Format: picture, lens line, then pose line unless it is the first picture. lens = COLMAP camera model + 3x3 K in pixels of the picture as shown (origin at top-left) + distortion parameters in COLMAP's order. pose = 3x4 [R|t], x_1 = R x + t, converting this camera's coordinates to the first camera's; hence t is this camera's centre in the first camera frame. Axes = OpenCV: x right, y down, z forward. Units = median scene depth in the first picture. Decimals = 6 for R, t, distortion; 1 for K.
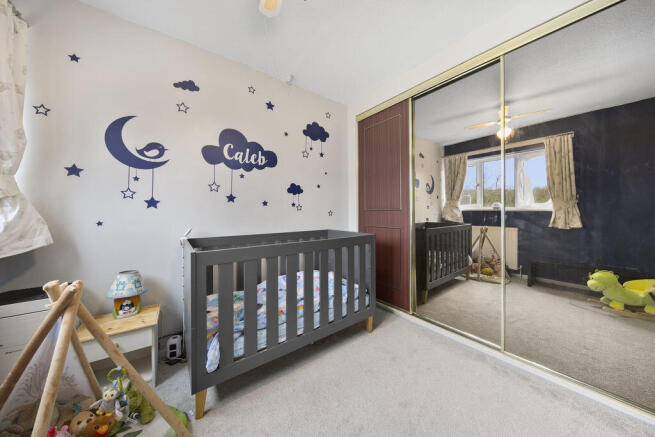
lens RADIAL K [[218.2, 0, 328.4], [0, 218.2, 213.9], [0, 0, 1]] dist [0.010580, -0.000029]
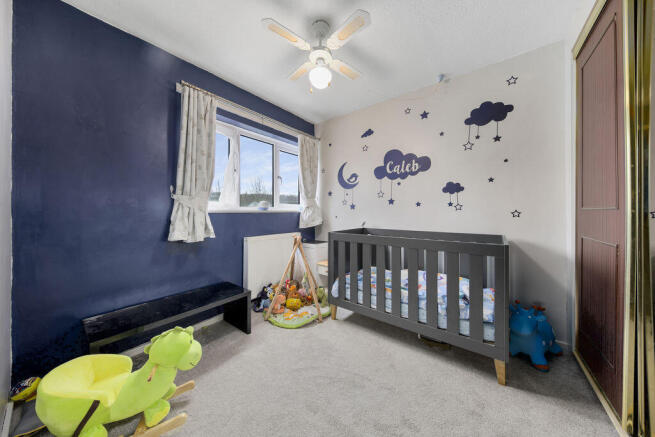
lens RADIAL K [[218.2, 0, 328.4], [0, 218.2, 213.9], [0, 0, 1]] dist [0.010580, -0.000029]
pose [[0.243205, 0.013535, -0.969880, 0.742684], [-0.009824, 0.999886, 0.011490, -0.006940], [0.969925, 0.006734, 0.243310, 0.290110]]
